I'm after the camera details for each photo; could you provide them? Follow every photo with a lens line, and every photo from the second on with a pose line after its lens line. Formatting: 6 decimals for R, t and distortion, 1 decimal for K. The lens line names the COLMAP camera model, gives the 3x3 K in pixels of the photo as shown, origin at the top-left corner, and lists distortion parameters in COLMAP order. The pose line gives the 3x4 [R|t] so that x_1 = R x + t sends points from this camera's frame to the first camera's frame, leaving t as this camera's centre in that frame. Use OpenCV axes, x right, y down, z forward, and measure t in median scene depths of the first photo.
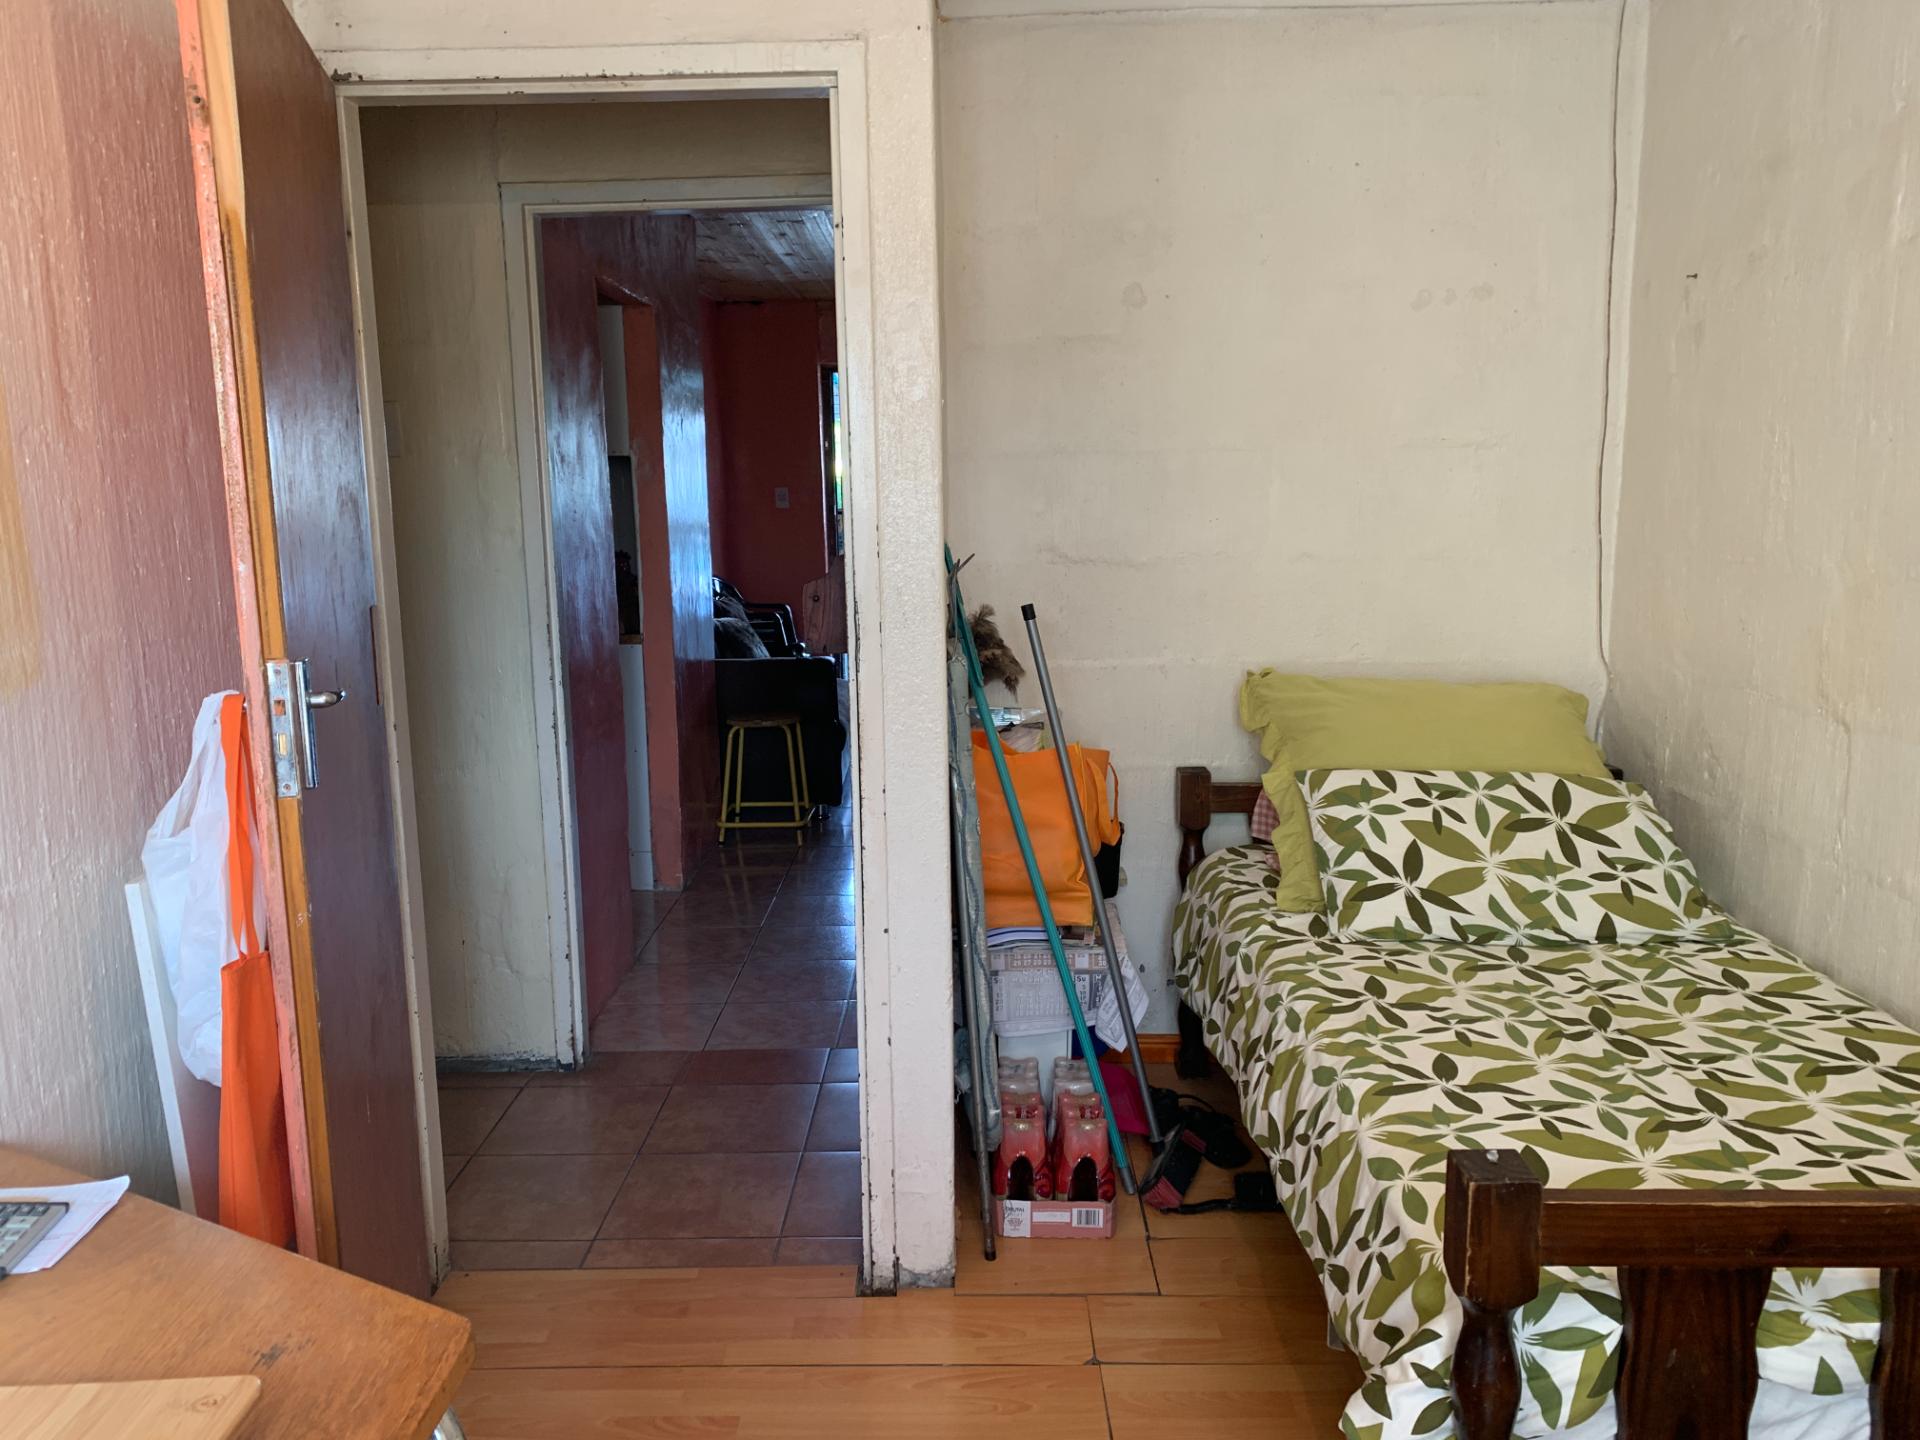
lens RADIAL K [[1476.5, 0, 960.2], [0, 1476.5, 697.7], [0, 0, 1]] dist [0.087487, -0.055352]
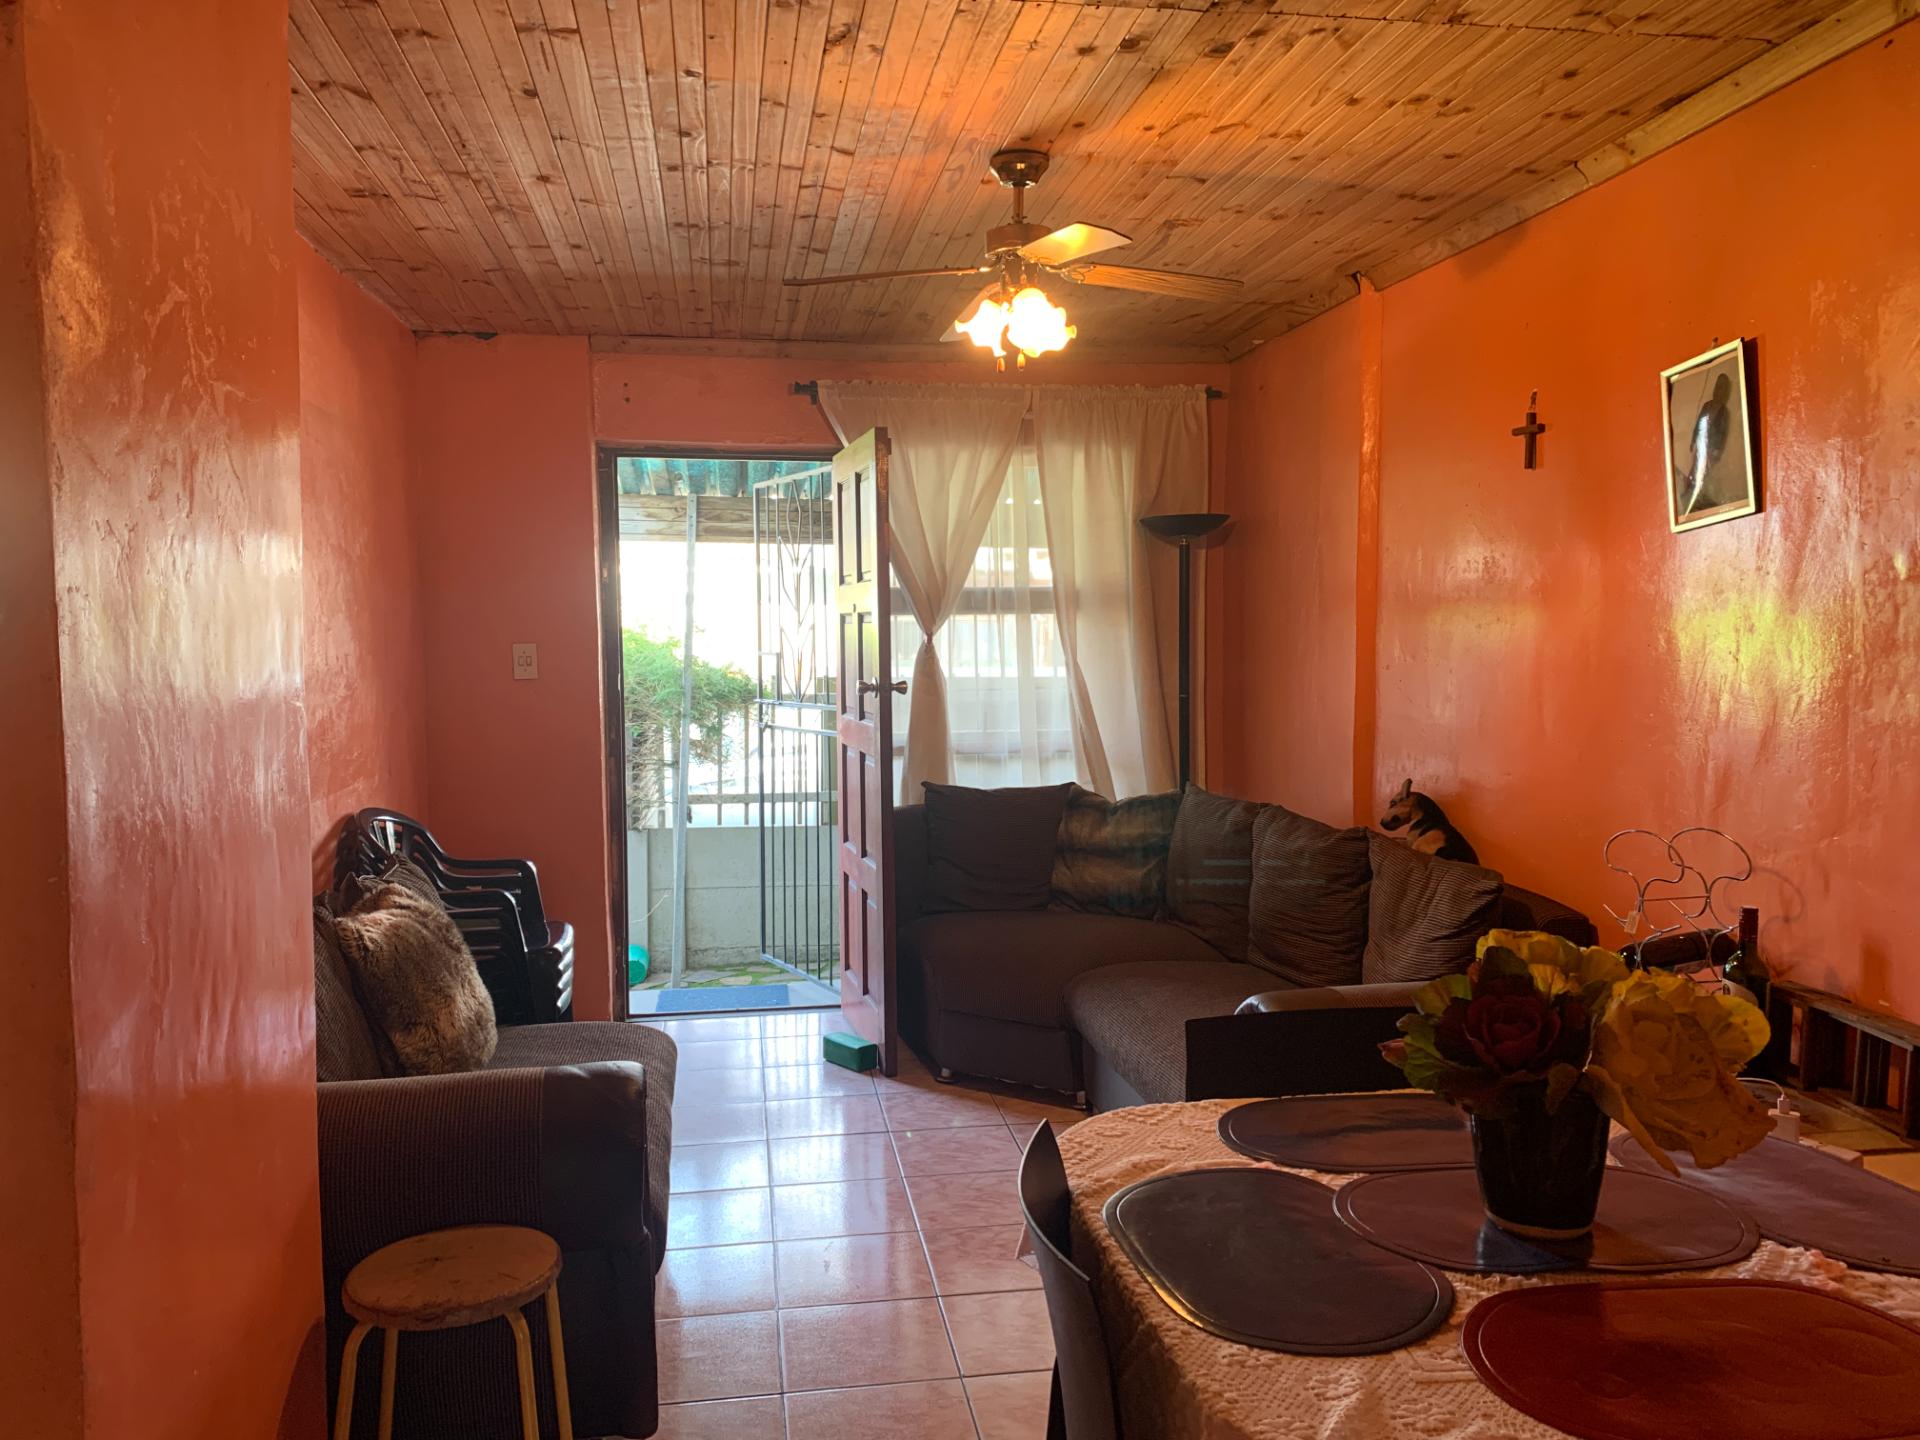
lens RADIAL K [[1476.5, 0, 960.2], [0, 1476.5, 697.7], [0, 0, 1]] dist [0.087487, -0.055352]
pose [[0.986481, 0.003213, 0.163842, -0.051631], [0.013383, 0.994888, -0.100091, -0.066176], [-0.163326, 0.100931, 0.981396, 0.435687]]
